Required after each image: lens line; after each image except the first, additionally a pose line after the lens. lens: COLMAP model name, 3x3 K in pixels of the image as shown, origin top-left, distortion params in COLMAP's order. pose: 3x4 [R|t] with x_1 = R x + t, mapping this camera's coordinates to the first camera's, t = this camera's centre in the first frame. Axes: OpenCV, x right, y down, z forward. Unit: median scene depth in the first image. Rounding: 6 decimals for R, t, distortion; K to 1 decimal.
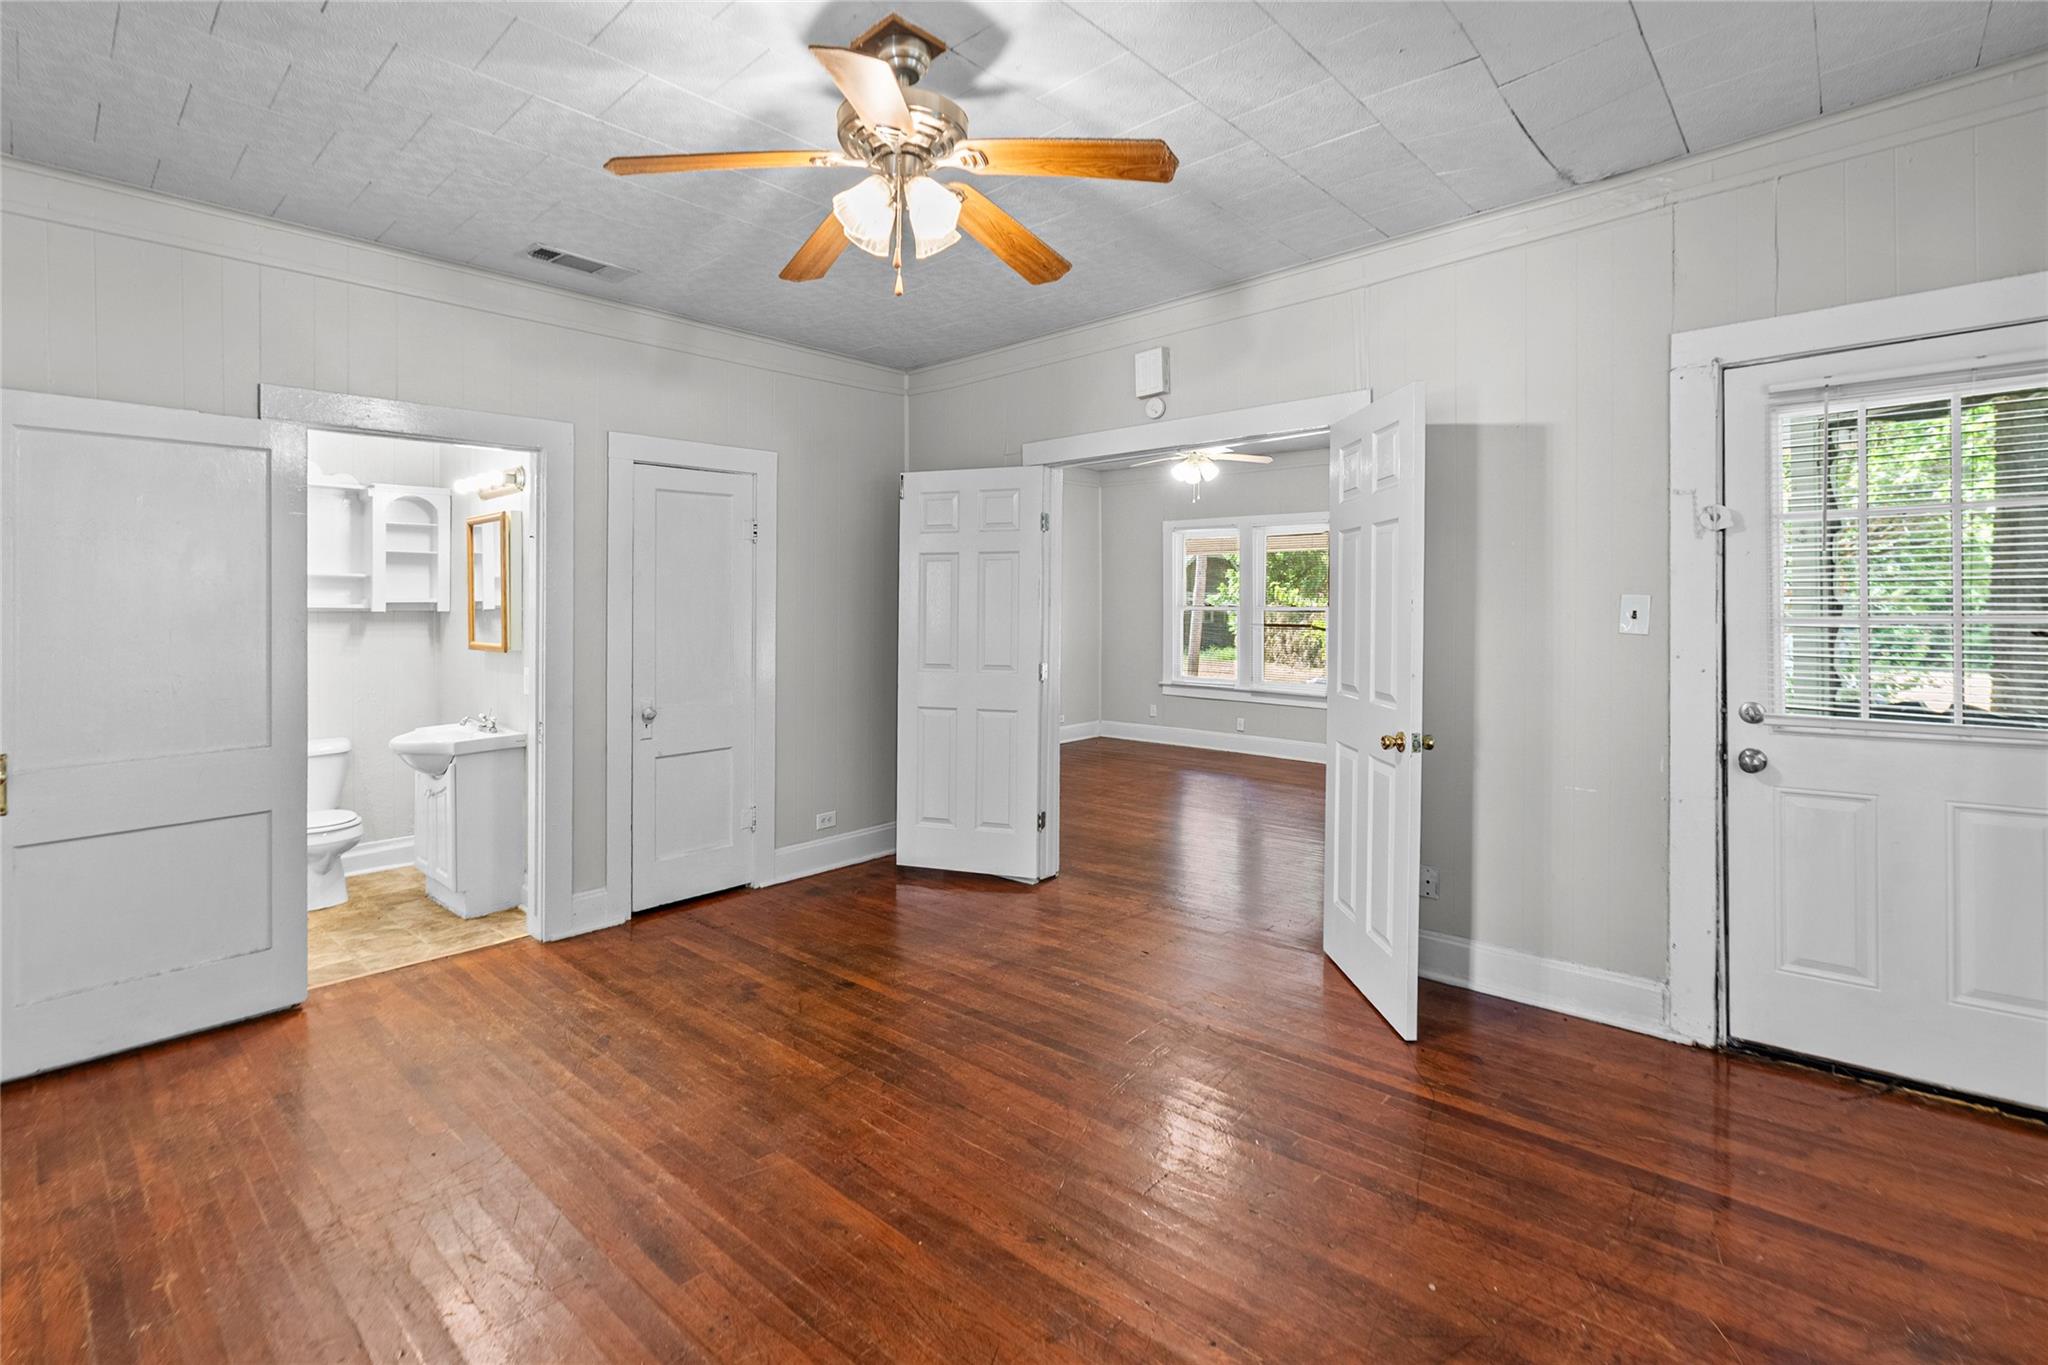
lens RADIAL K [[924.9, 0, 1014.3], [0, 924.9, 632.4], [0, 0, 1]] dist [-0.033521, 0.000009]
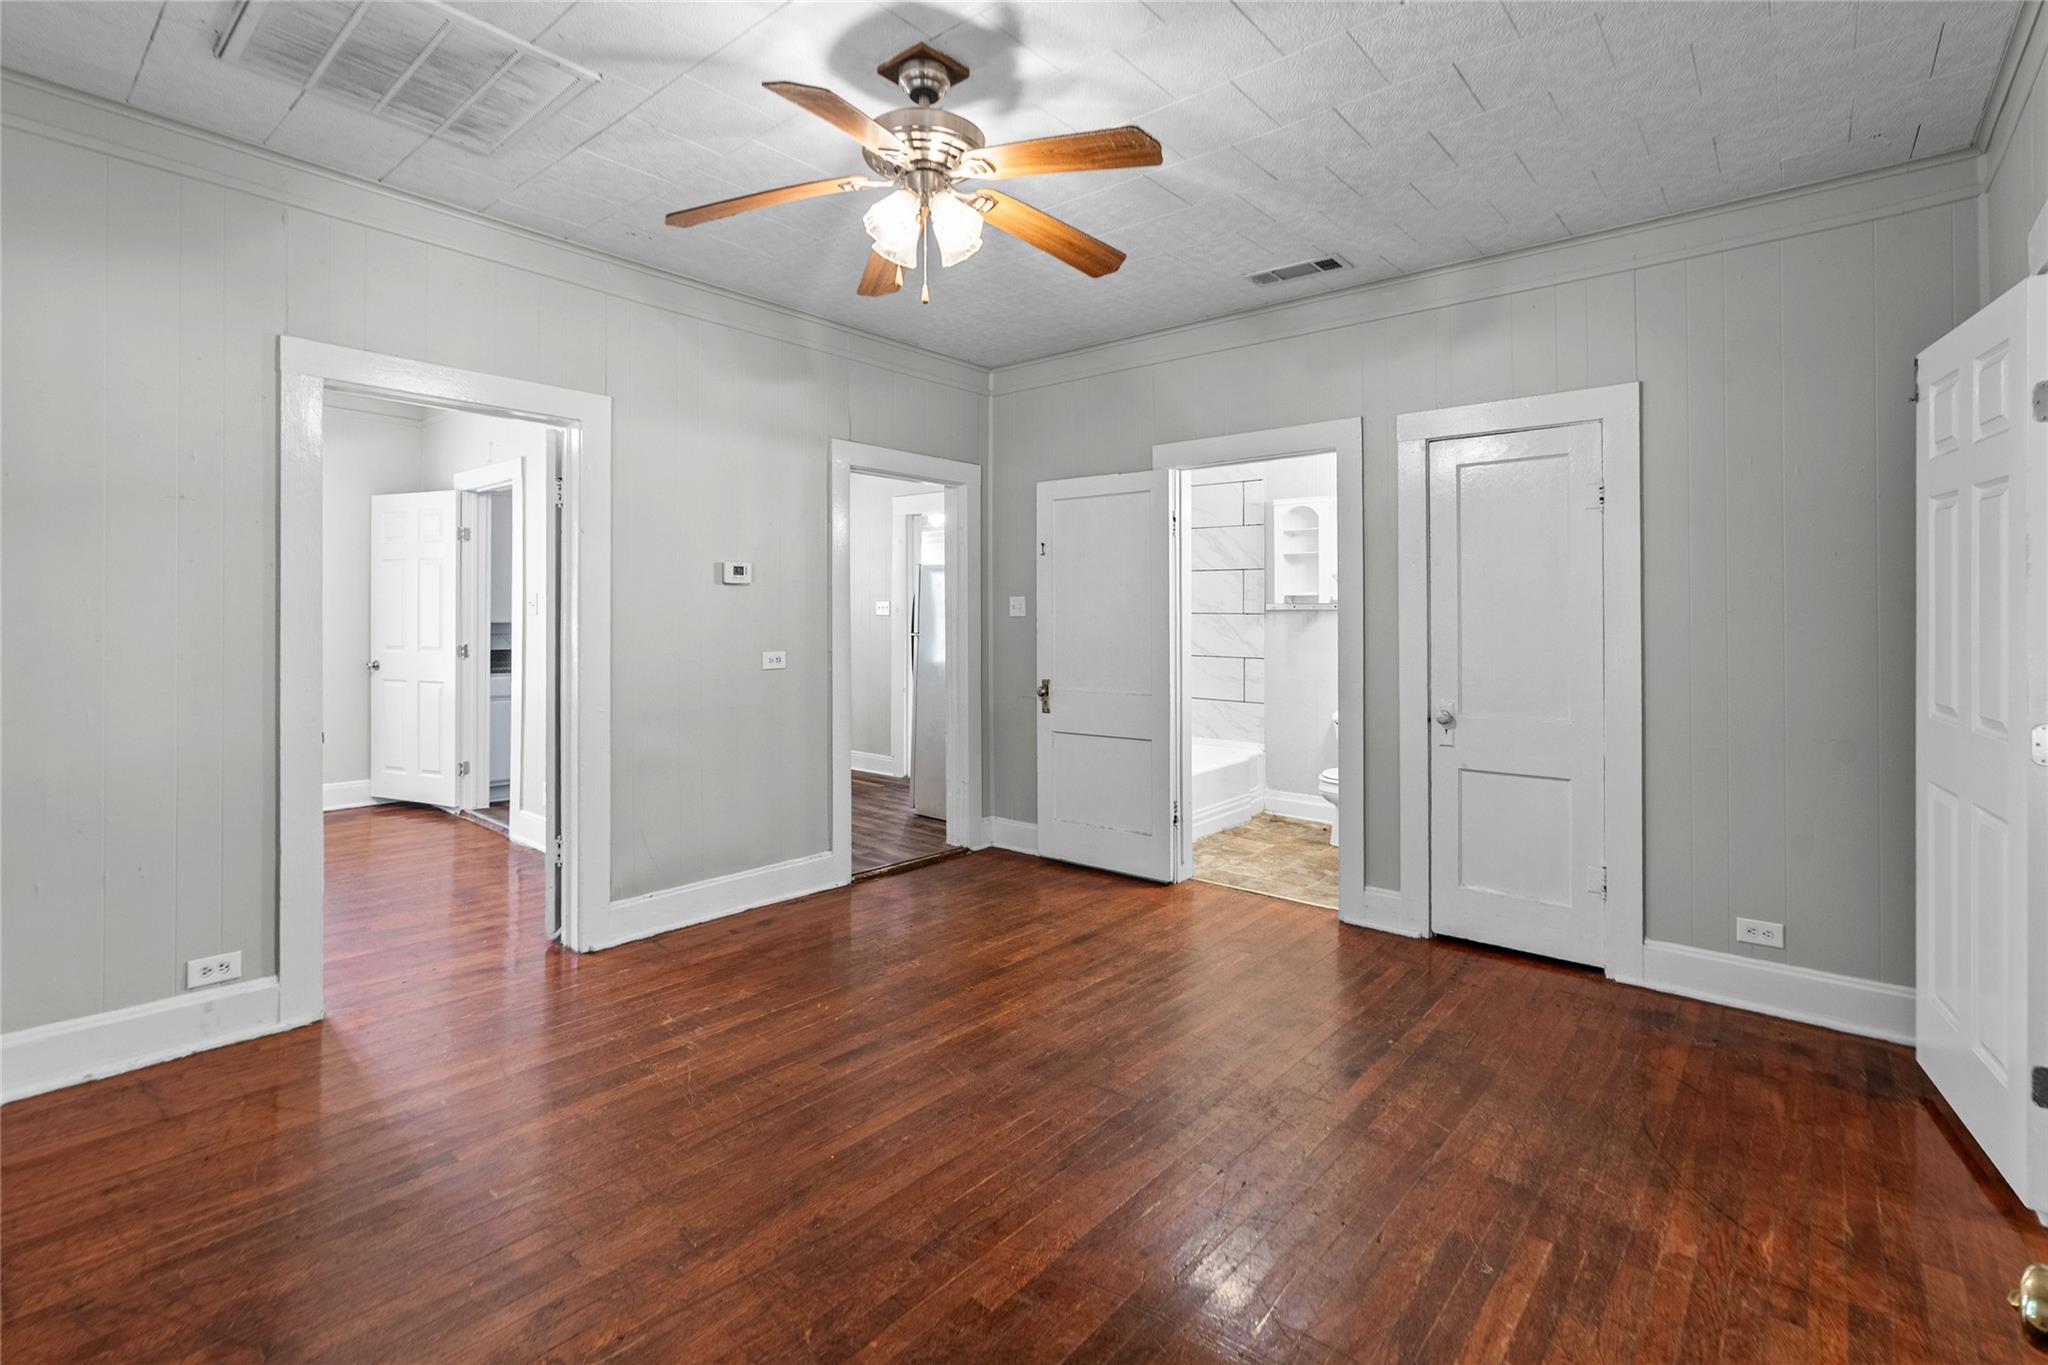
lens RADIAL K [[935.0, 0, 1017.4], [0, 935.0, 606.2], [0, 0, 1]] dist [-0.003488, -0.000247]
pose [[0.037218, 0.005522, -0.999292, 0.826534], [-0.025545, 0.999663, 0.004572, -0.022463], [0.998981, 0.025357, 0.037346, 0.907568]]
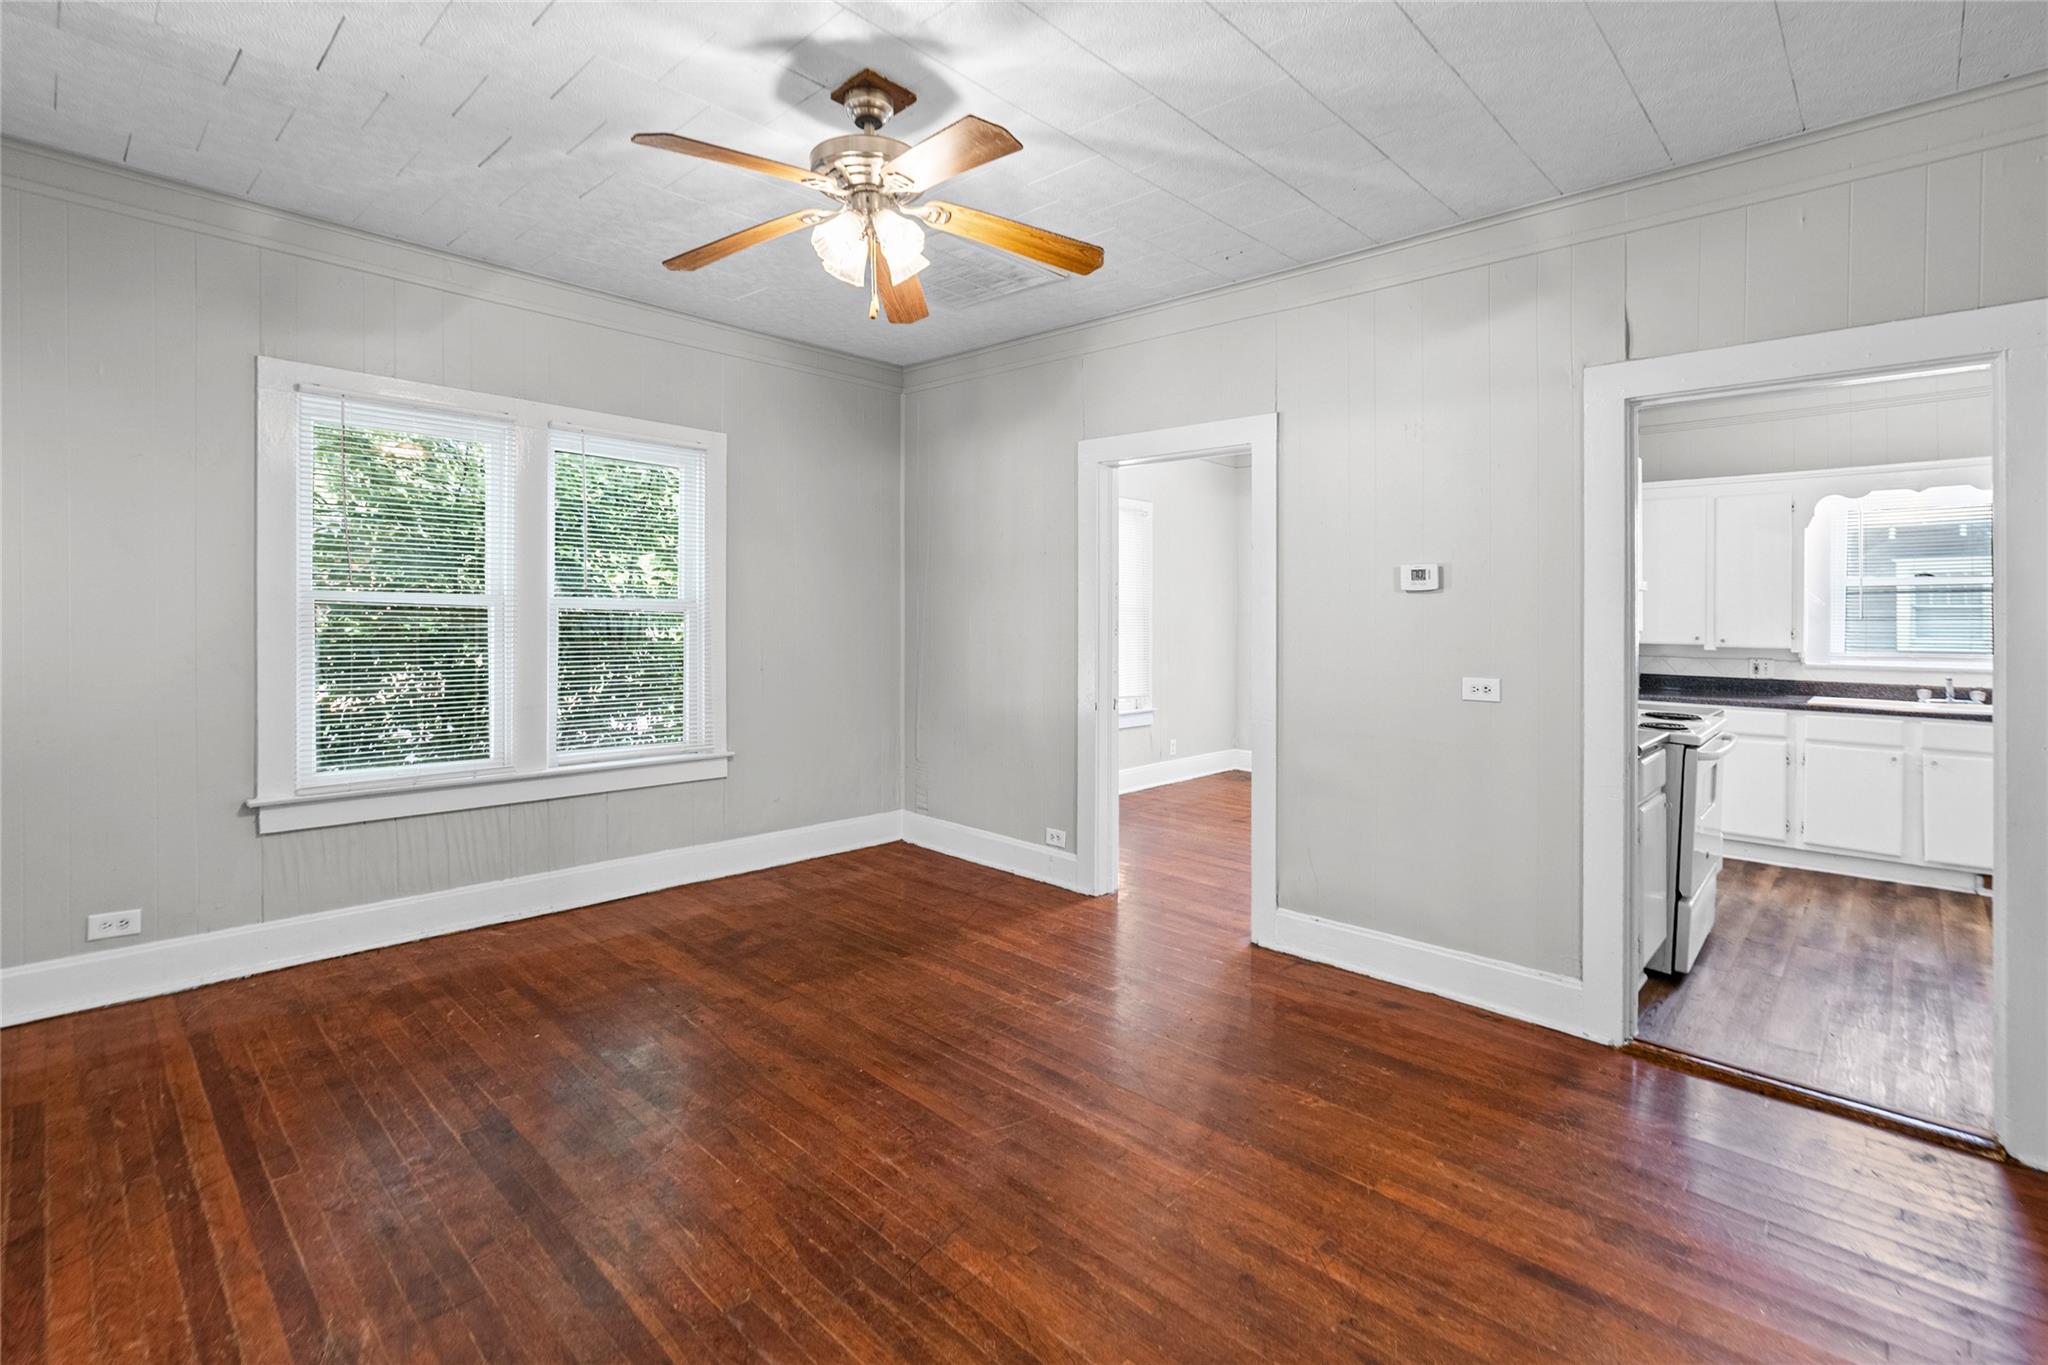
lens RADIAL K [[933.1, 0, 1029.9], [0, 933.1, 619.6], [0, 0, 1]] dist [-0.004531, -0.000435]
pose [[-0.999932, -0.004669, 0.010727, -0.284001], [-0.004495, 0.999859, 0.016197, -0.019923], [-0.010801, 0.016148, -0.999811, 1.840901]]
